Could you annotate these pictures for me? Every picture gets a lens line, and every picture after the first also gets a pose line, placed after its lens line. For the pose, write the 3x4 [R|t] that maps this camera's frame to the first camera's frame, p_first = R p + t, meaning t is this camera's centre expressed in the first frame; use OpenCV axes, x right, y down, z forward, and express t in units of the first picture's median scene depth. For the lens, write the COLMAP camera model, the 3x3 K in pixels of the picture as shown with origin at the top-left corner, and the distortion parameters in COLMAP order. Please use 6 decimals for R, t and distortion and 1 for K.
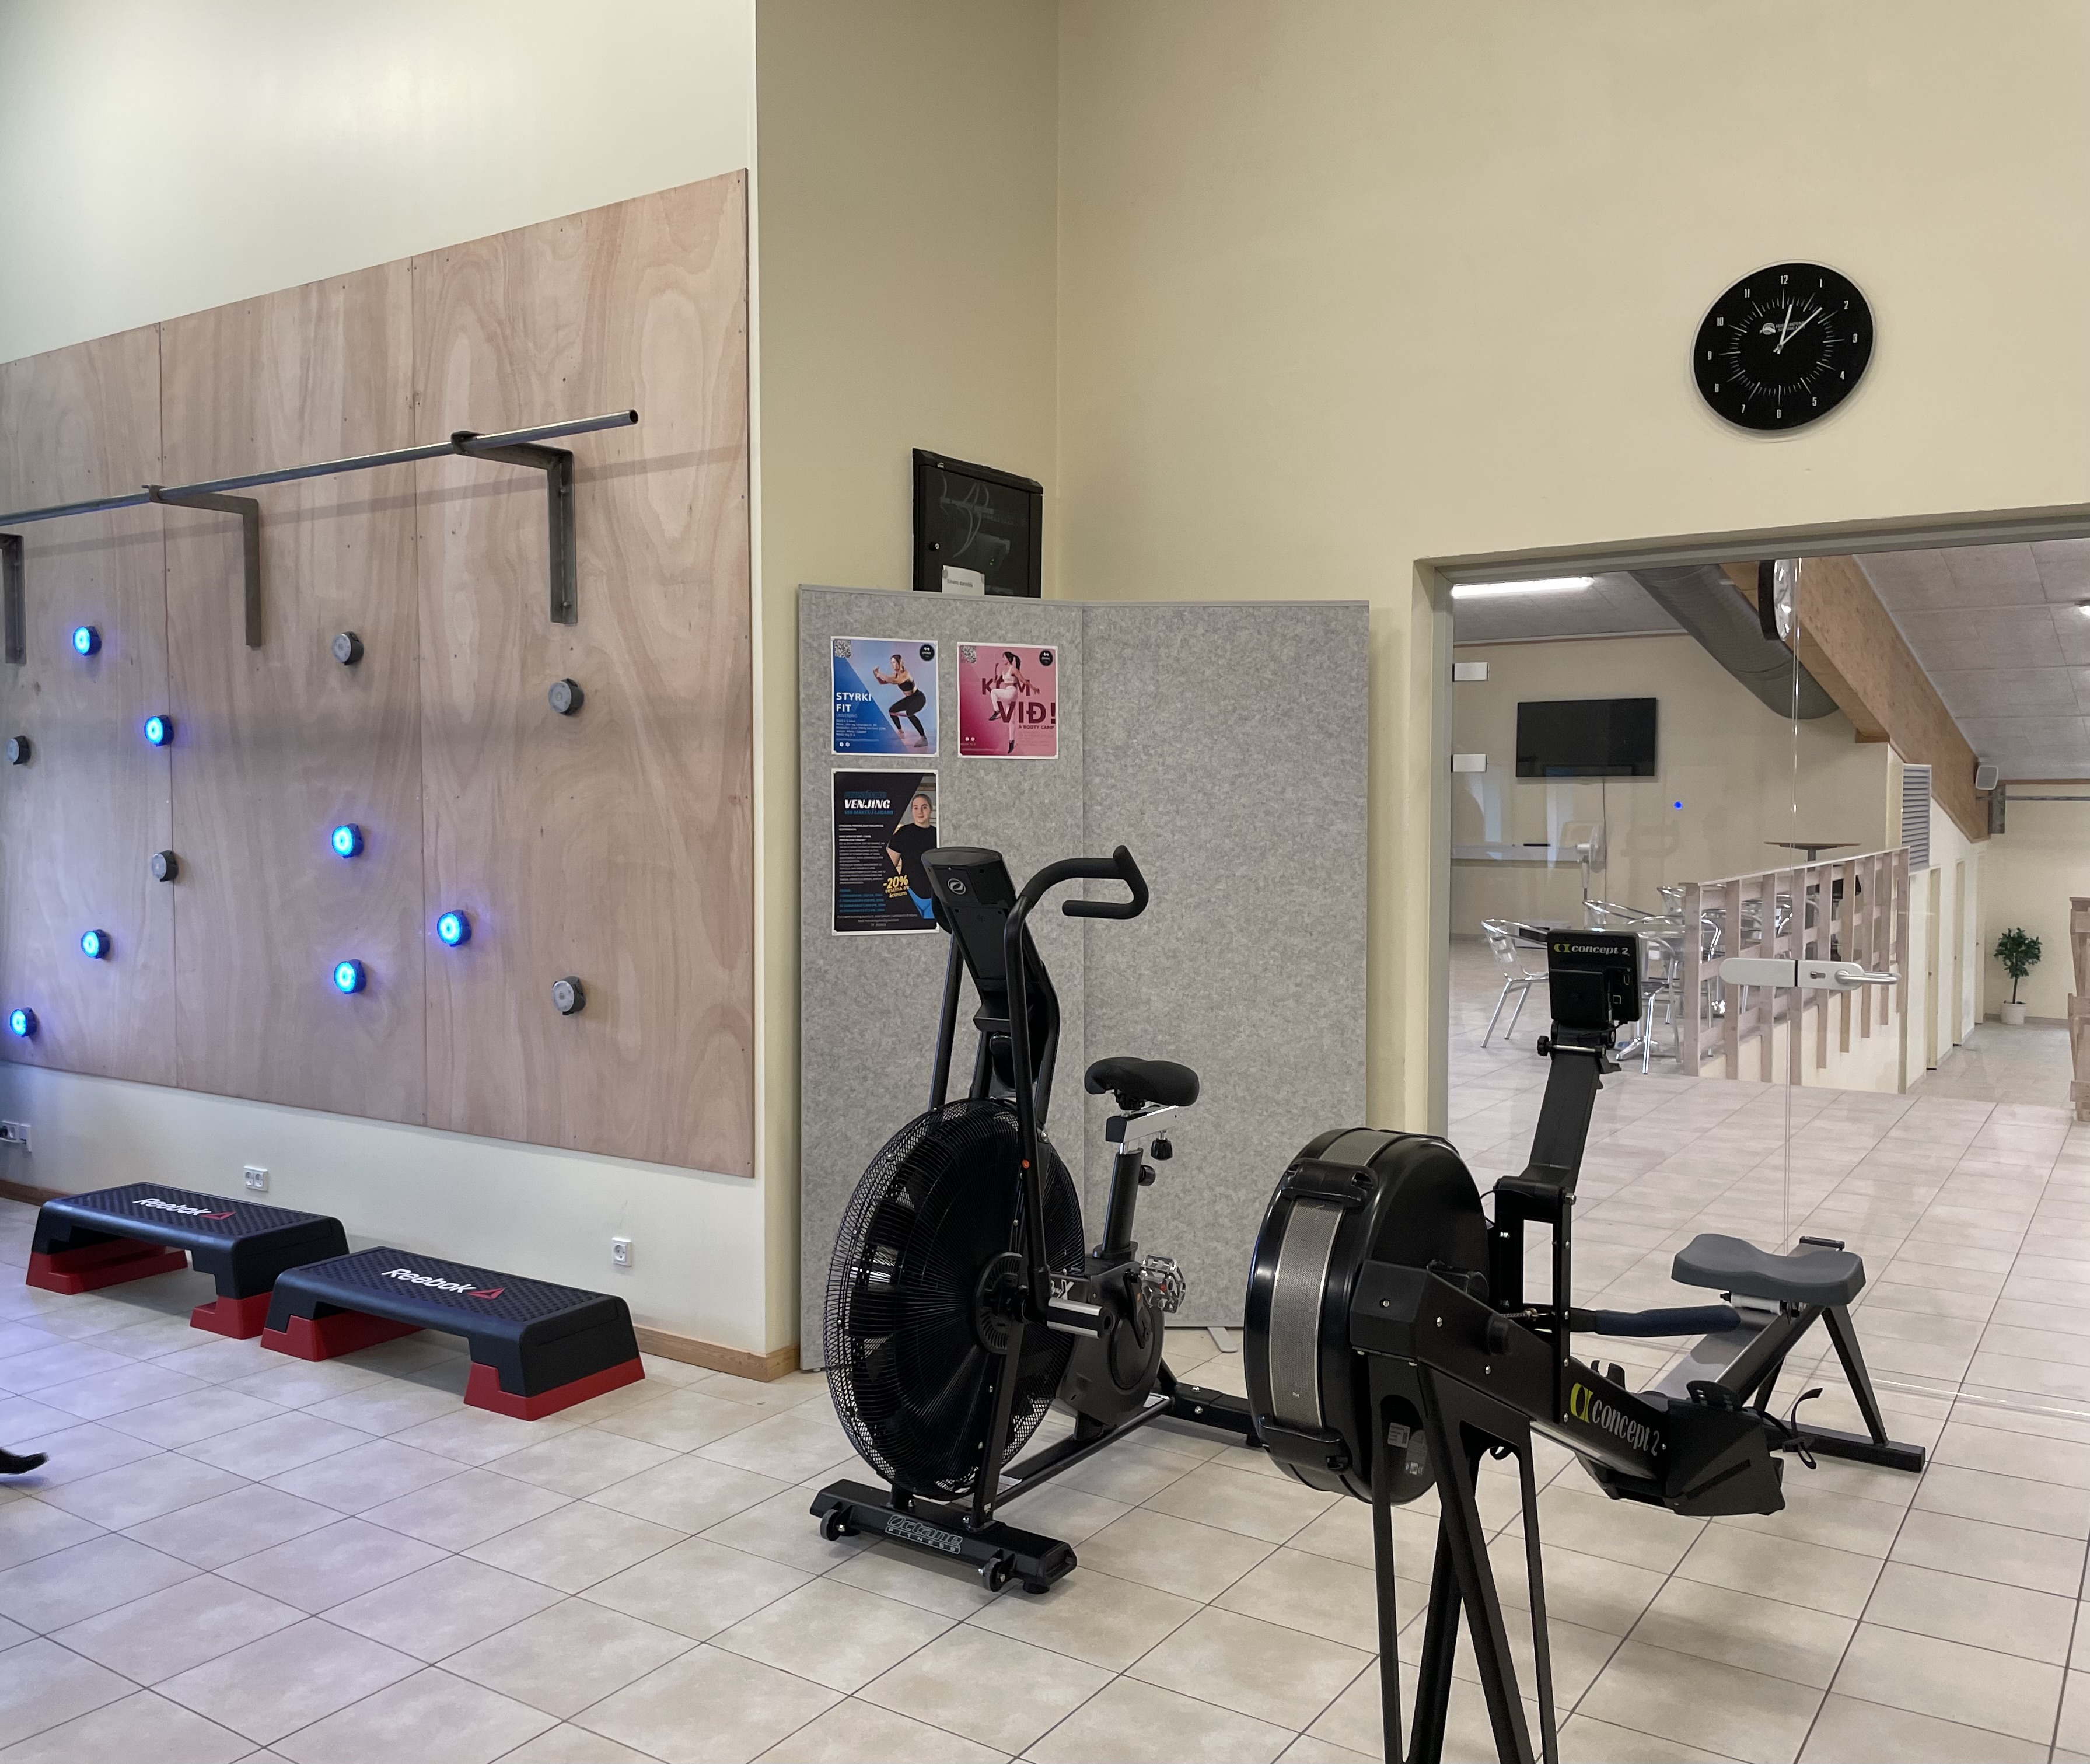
lens RADIAL K [[1730.7, 0, 909.9], [0, 1730.7, 876.2], [0, 0, 1]] dist [0.037522, -0.021403]
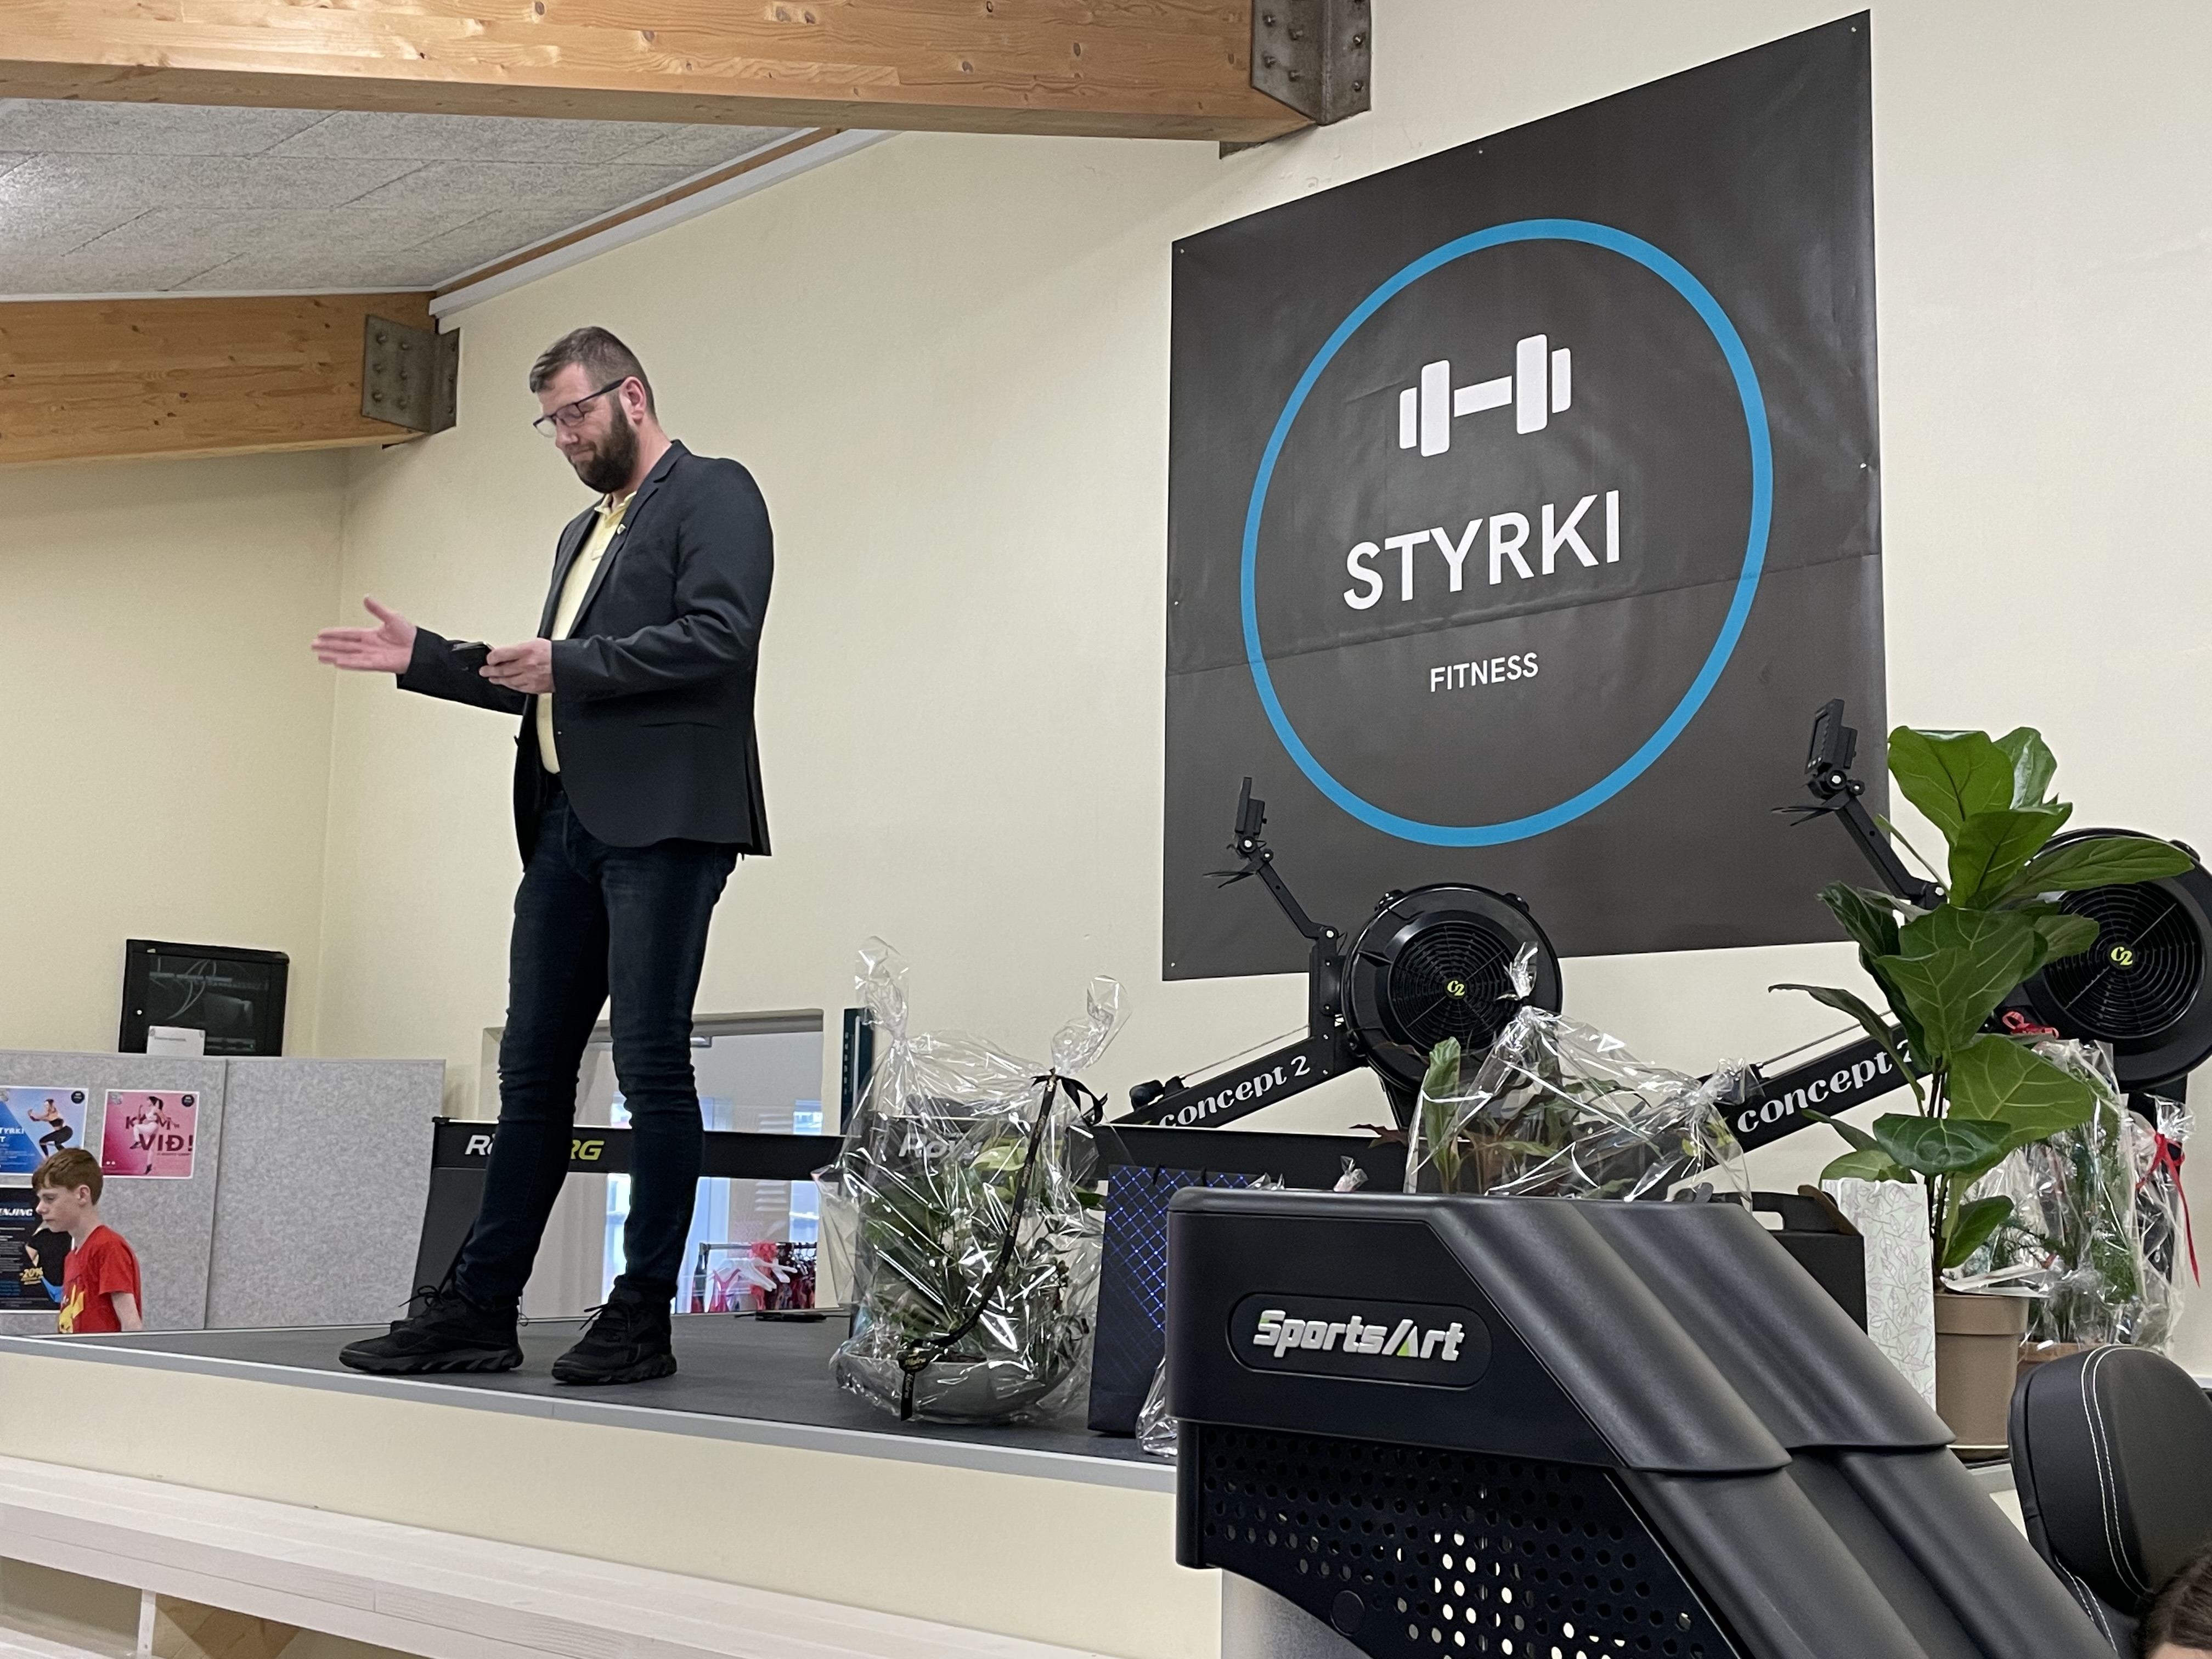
lens RADIAL K [[2484.5, 0, 1123.7], [0, 2484.5, 833.8], [0, 0, 1]] dist [0.053892, 0.000000]
pose [[0.990614, 0.000835, -0.136689, 1.013618], [-0.027130, 0.981289, -0.190620, 0.016798], [0.133972, 0.192539, 0.972101, -0.762958]]
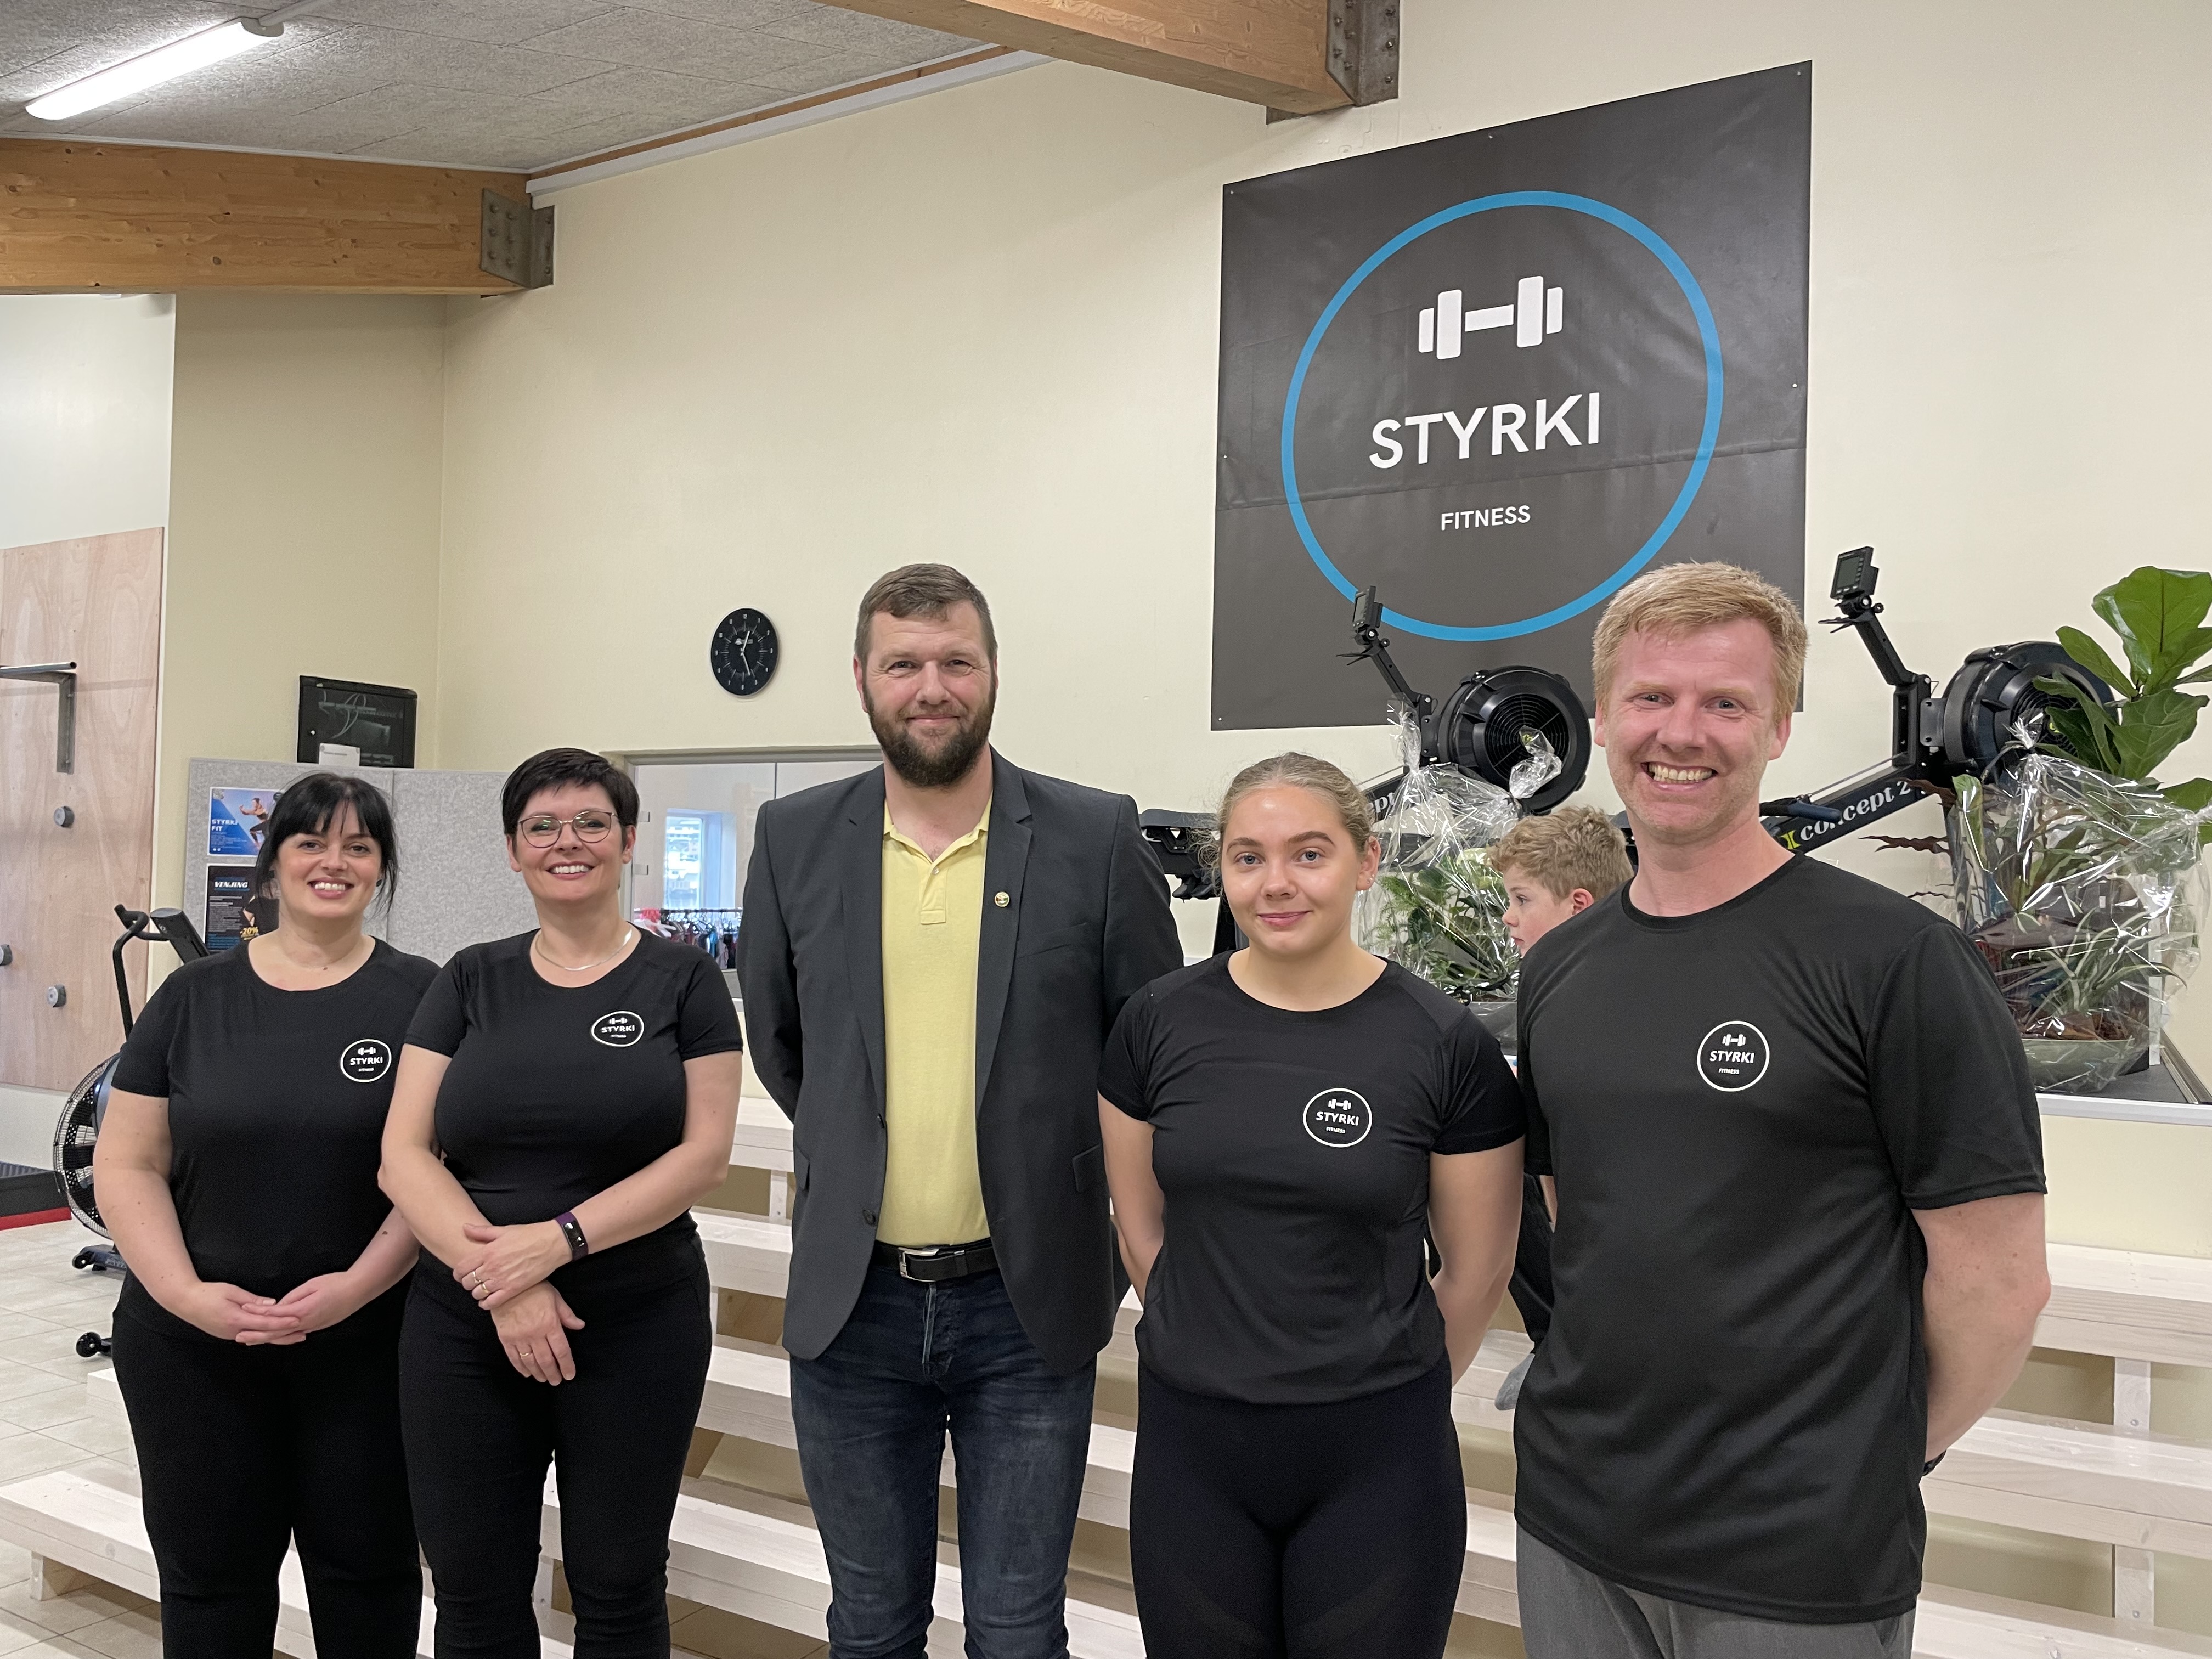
lens RADIAL K [[1685.8, 0, 1073.1], [0, 1685.8, 830.9], [0, 0, 1]] dist [0.070219, -0.096066]
pose [[0.996250, 0.027090, 0.082165, 0.622578], [-0.020616, 0.996689, -0.078646, 0.019552], [-0.084024, 0.076657, 0.993511, -0.702903]]
